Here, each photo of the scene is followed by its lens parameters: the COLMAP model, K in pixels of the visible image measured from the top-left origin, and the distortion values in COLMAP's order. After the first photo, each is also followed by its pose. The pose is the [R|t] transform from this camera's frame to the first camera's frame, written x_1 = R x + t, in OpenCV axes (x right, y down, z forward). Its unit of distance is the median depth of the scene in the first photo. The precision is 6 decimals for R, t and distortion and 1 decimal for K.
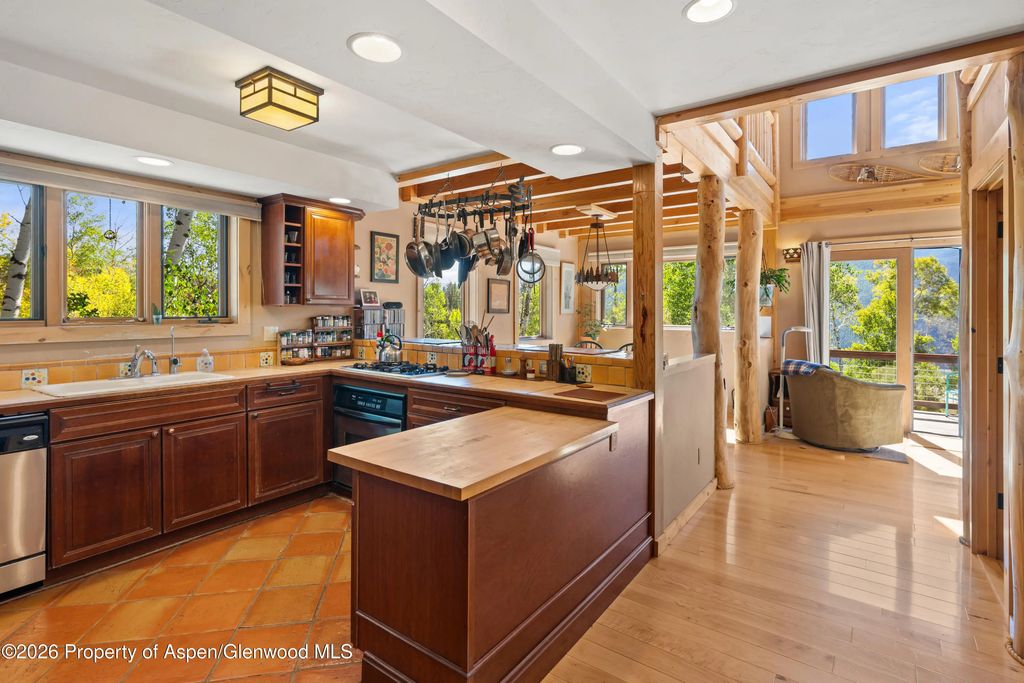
lens RADIAL K [[495.2, 0, 514.4], [0, 495.2, 309.4], [0, 0, 1]] dist [0.000437, 0.002070]
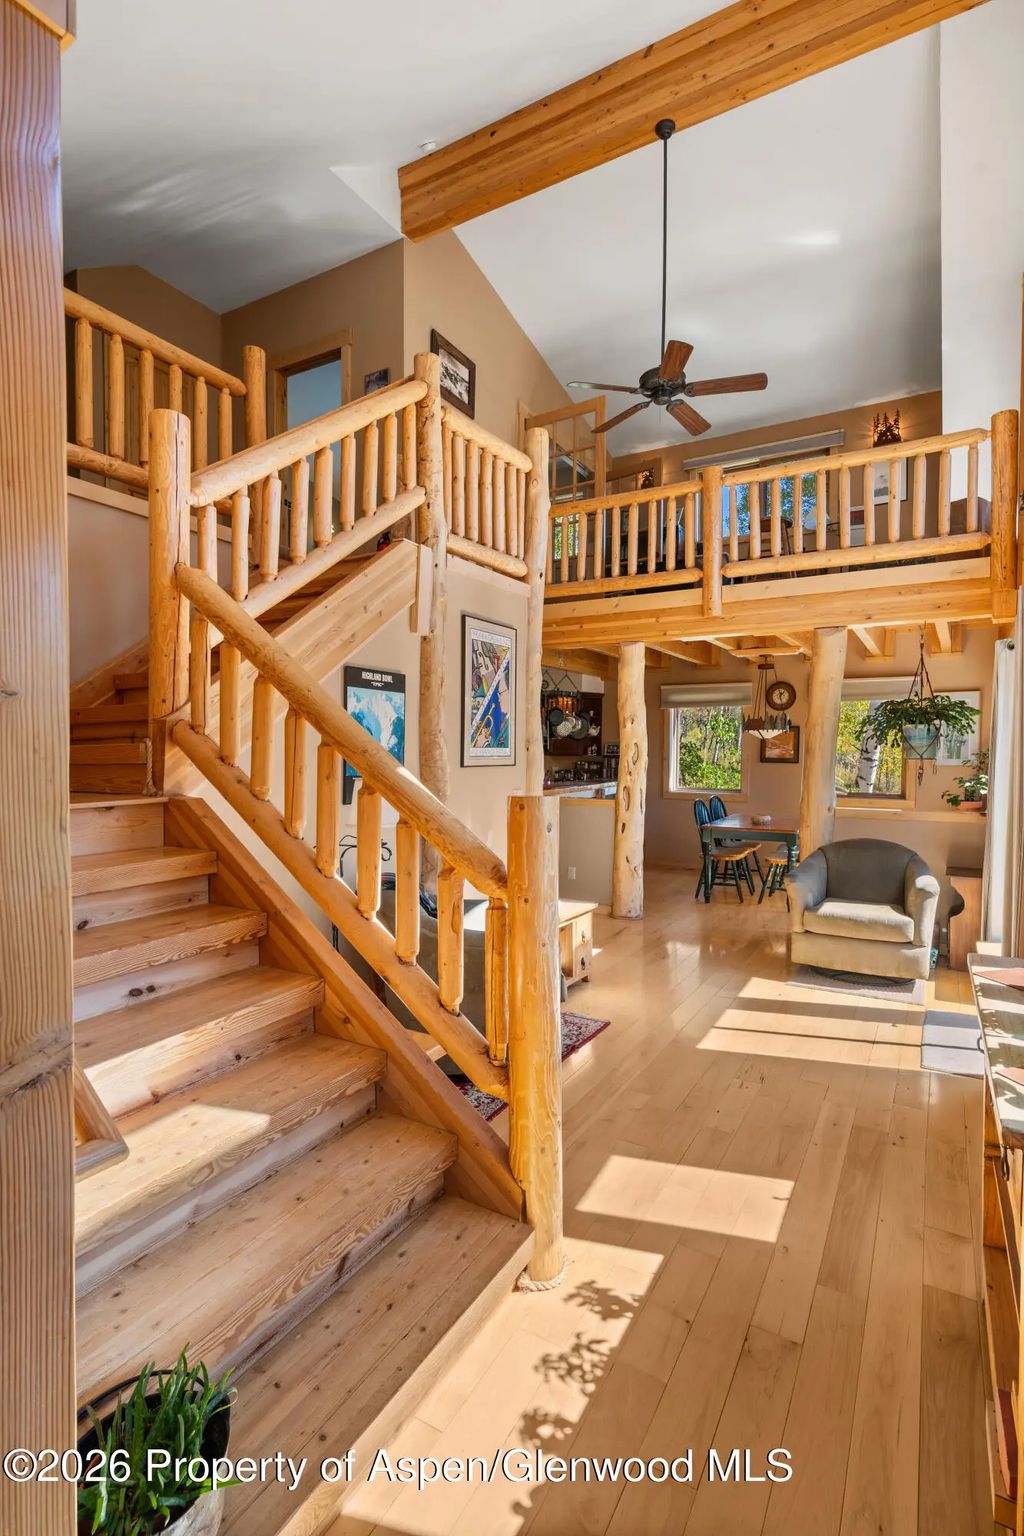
lens RADIAL K [[742.9, 0, 538.8], [0, 742.9, 751.3], [0, 0, 1]] dist [0.000437, 0.002070]
pose [[0.131992, 0.000006, -0.991251, 1.772405], [0.003846, 0.999992, 0.000518, -0.021832], [0.991243, -0.003881, 0.131991, 0.511800]]
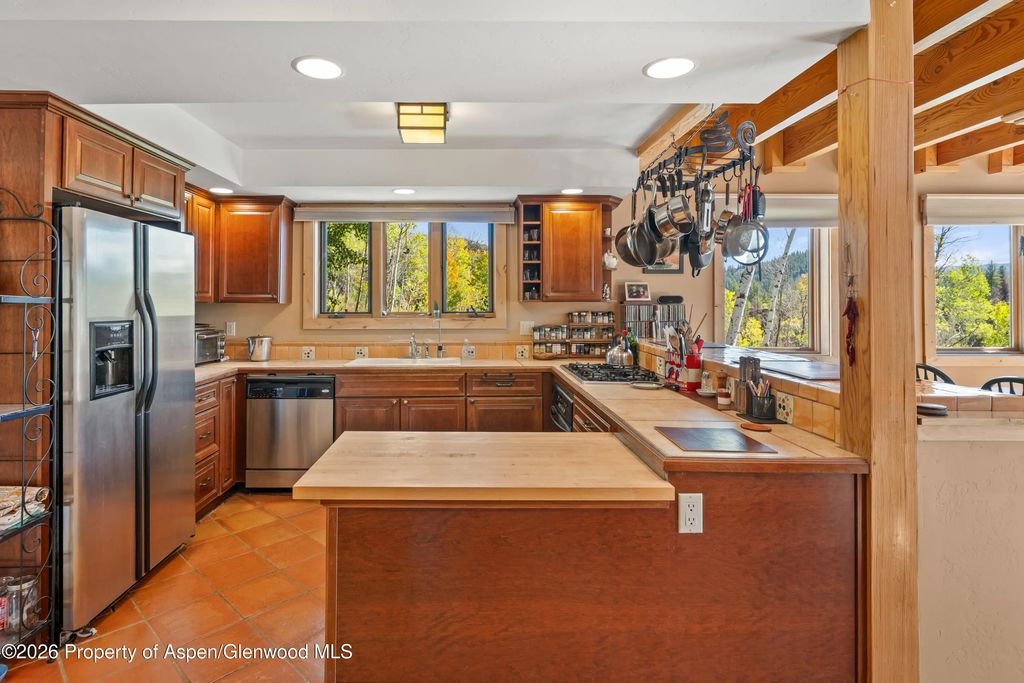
lens RADIAL K [[530.4, 0, 474.1], [0, 530.4, 302.5], [0, 0, 1]] dist [0.004969, 0.001717]
pose [[0.590794, -0.007685, -0.806786, 0.302038], [0.005489, 0.999970, -0.005506, -0.000368], [0.806804, -0.001175, 0.590818, 0.202454]]
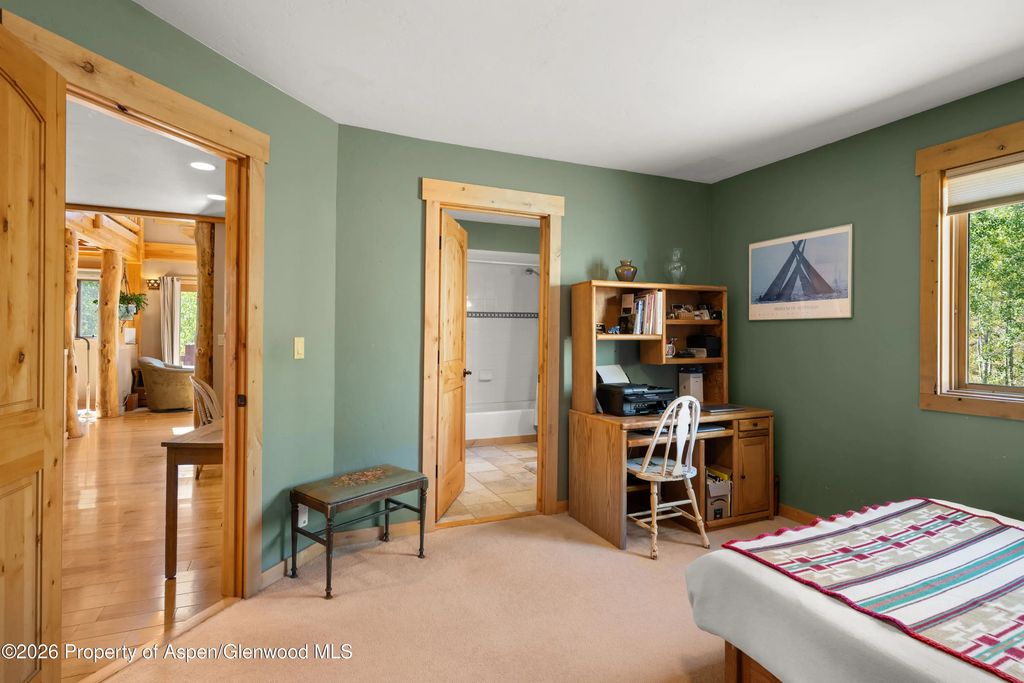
lens RADIAL K [[495.2, 0, 507.0], [0, 495.2, 338.3], [0, 0, 1]] dist [0.000437, 0.002070]
pose [[0.511477, 0.001184, 0.859296, -0.172337], [-0.015303, 0.999853, 0.007731, 0.021616], [-0.859160, -0.017104, 0.511420, -0.771443]]
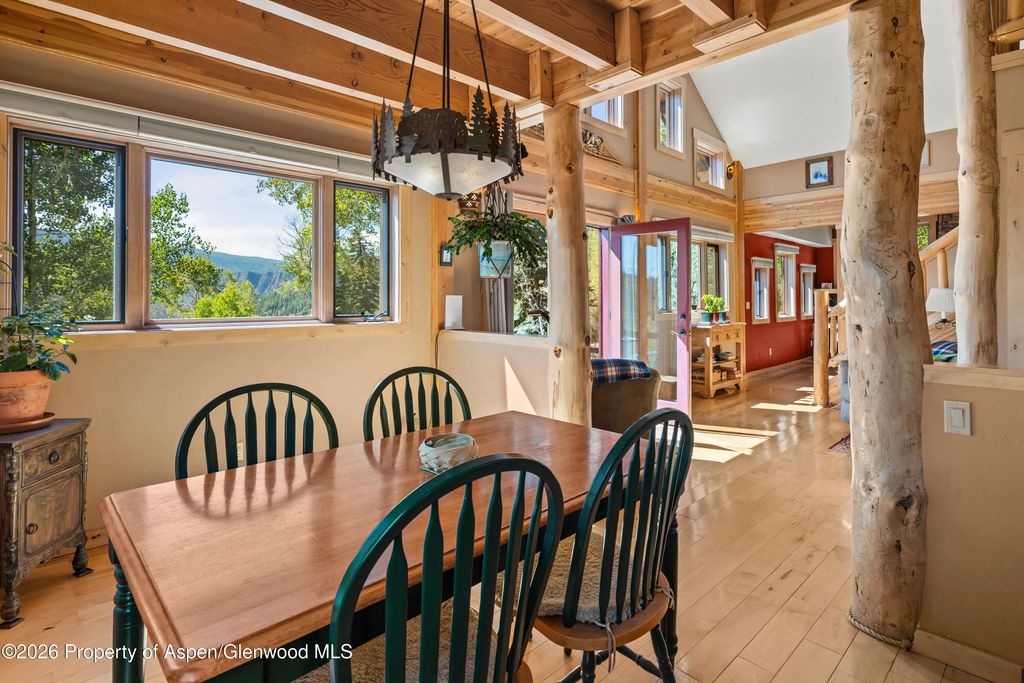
lens RADIAL K [[506.7, 0, 511.9], [0, 506.7, 293.7], [0, 0, 1]] dist [0.000909, 0.001557]
pose [[0.183250, 0.007573, 0.983037, -0.131241], [-0.000341, 0.999971, -0.007640, 0.022435], [-0.983066, 0.001065, 0.183247, 1.119649]]
